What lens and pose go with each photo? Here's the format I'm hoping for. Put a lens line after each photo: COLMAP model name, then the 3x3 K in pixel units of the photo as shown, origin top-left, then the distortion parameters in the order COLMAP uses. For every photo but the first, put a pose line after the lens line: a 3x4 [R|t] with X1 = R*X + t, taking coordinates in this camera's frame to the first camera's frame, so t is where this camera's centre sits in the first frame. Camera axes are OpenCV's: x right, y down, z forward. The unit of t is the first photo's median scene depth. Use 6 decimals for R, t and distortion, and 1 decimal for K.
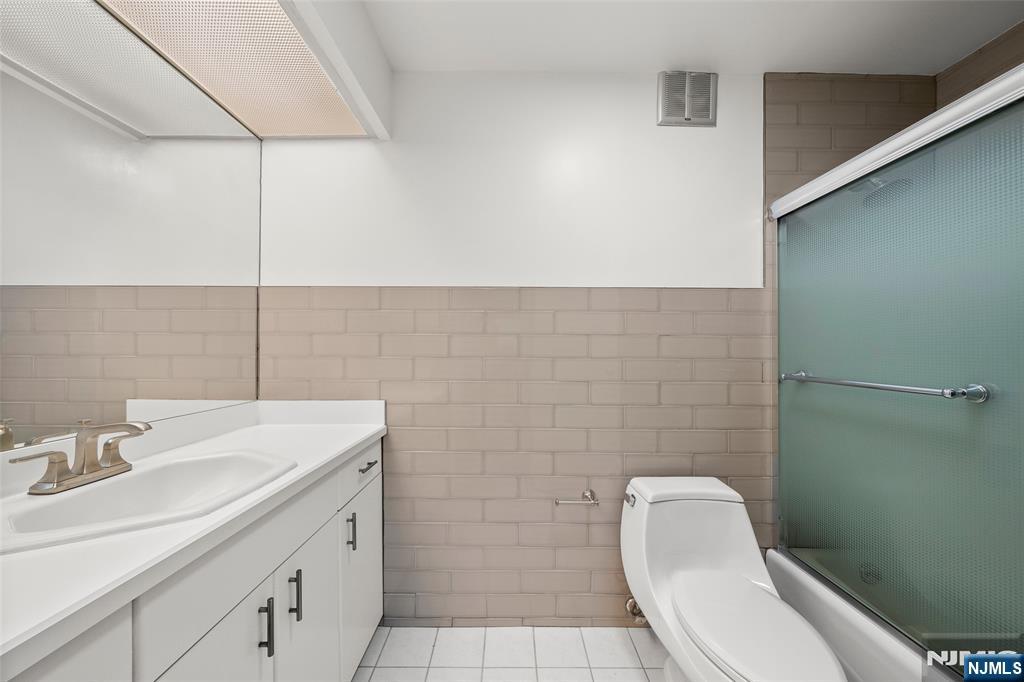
lens RADIAL K [[356.3, 0, 506.8], [0, 356.3, 347.4], [0, 0, 1]] dist [-0.000710, -0.000369]
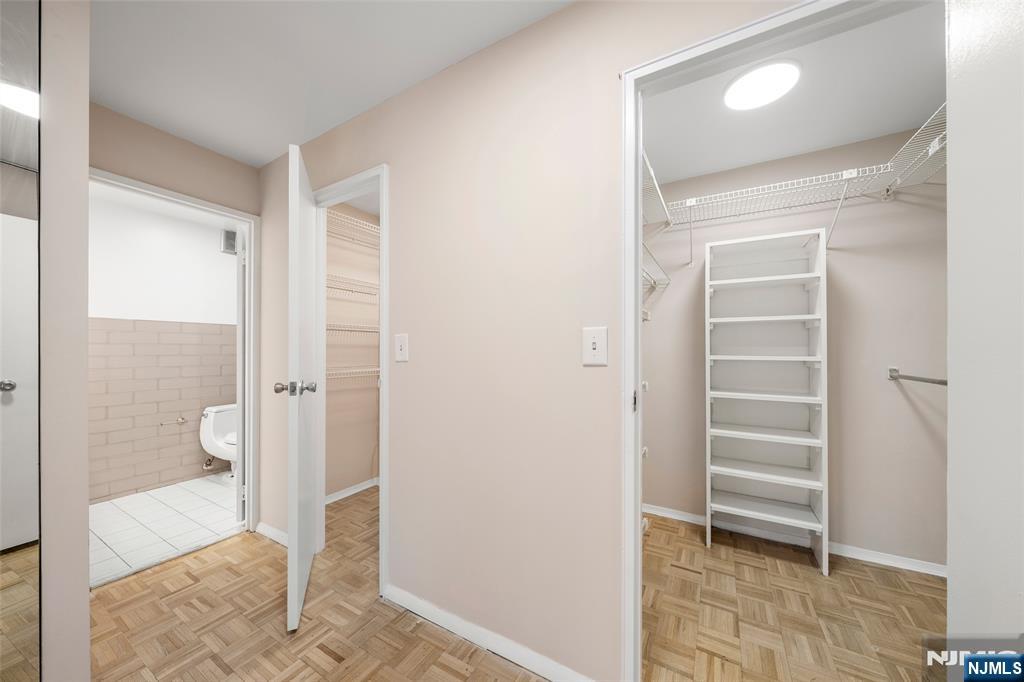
lens RADIAL K [[356.3, 0, 515.1], [0, 356.3, 351.1], [0, 0, 1]] dist [-0.000710, -0.000369]
pose [[0.501008, 0.001240, 0.865442, -0.612850], [0.001819, 0.999995, -0.002486, 0.011937], [-0.865441, 0.002820, 0.501003, -1.802473]]
